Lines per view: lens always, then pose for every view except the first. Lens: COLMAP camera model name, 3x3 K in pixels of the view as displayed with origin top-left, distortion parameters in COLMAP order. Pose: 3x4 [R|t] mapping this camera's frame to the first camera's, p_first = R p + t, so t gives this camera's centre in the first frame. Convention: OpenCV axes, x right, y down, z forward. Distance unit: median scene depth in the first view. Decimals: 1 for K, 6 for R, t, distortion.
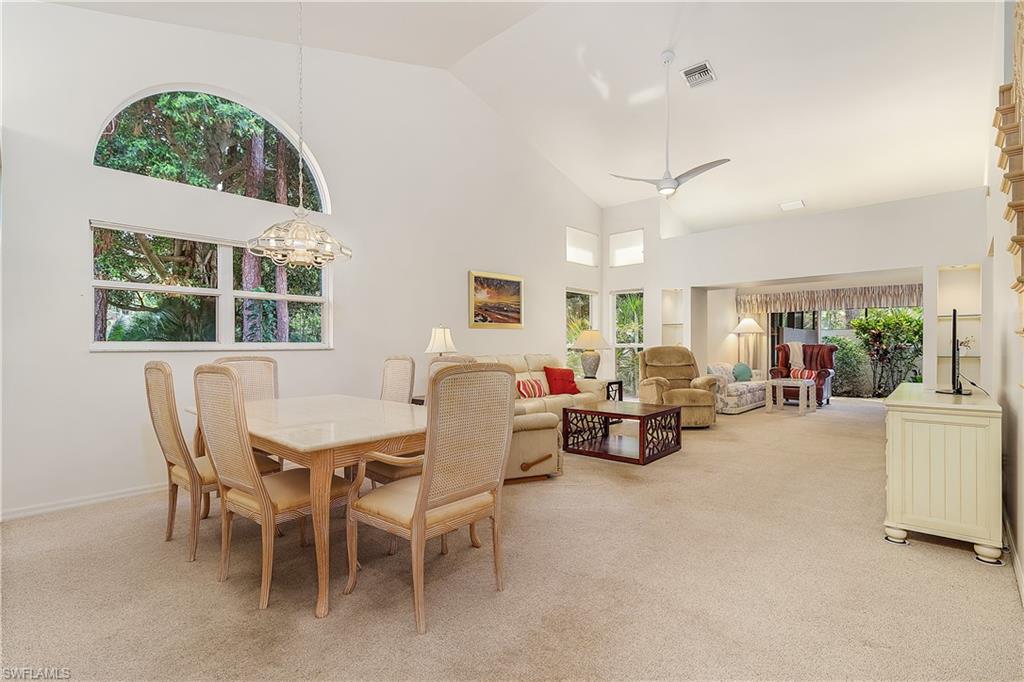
lens RADIAL K [[486.7, 0, 509.8], [0, 486.7, 357.9], [0, 0, 1]] dist [0.001758, 0.000306]
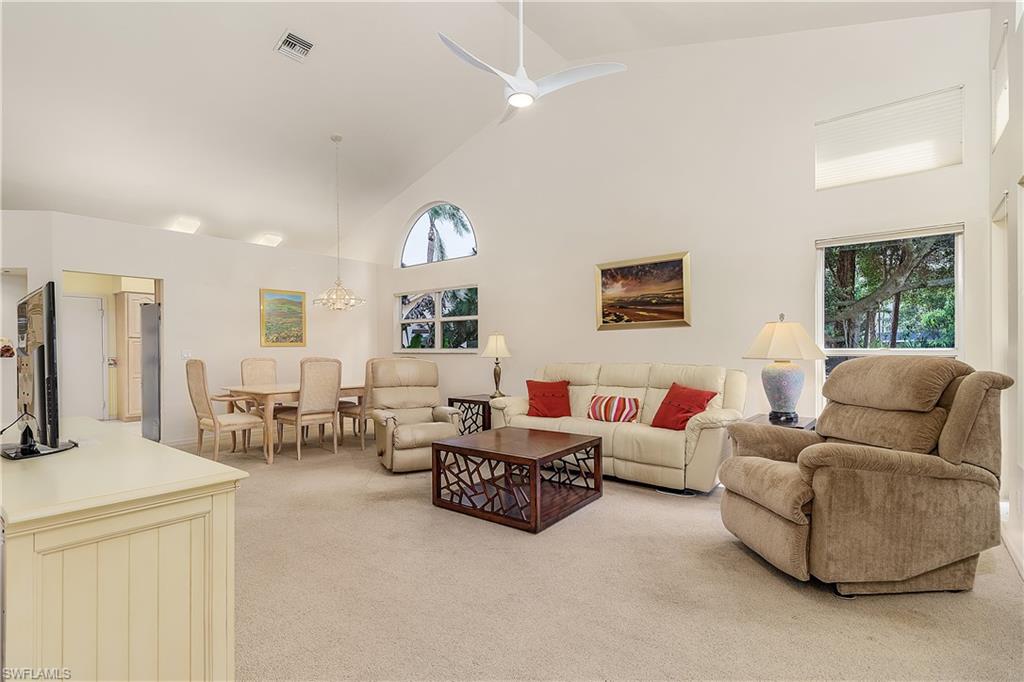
lens RADIAL K [[479.6, 0, 510.8], [0, 479.6, 365.1], [0, 0, 1]] dist [0.000337, -0.000108]
pose [[0.066078, 0.028052, -0.997420, 0.746517], [-0.029286, 0.999229, 0.026162, -0.017162], [0.997385, 0.027481, 0.066848, 0.770476]]
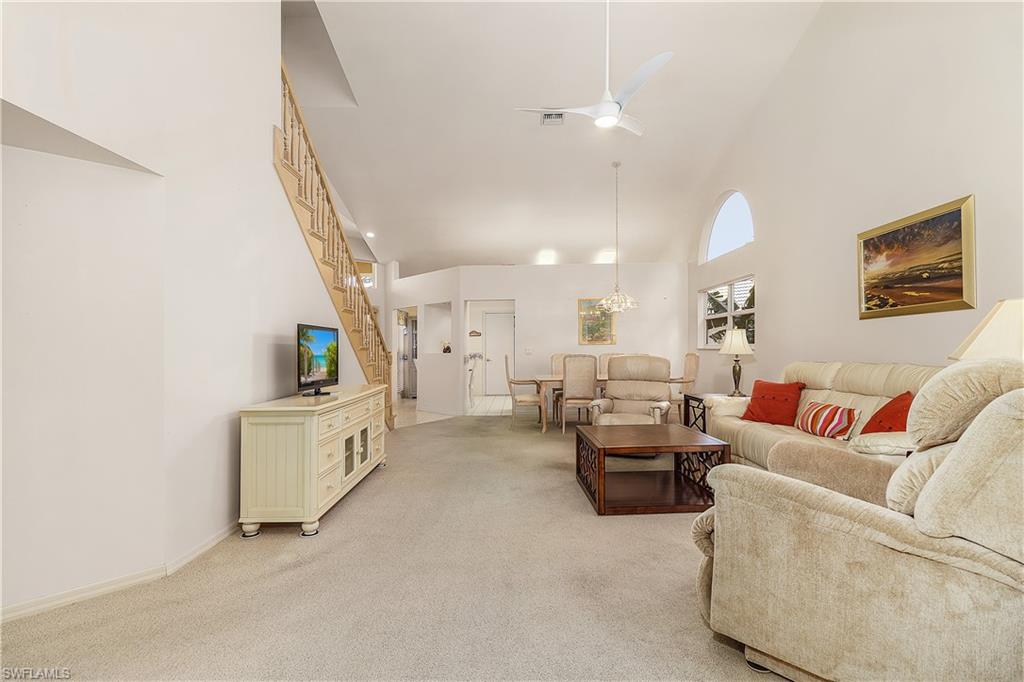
lens RADIAL K [[486.7, 0, 509.8], [0, 486.7, 357.9], [0, 0, 1]] dist [0.001758, 0.000306]
pose [[-0.743374, 0.020654, -0.668557, 0.704806], [-0.010400, 0.999045, 0.042428, -0.032052], [0.668795, 0.038493, -0.742450, 1.147405]]
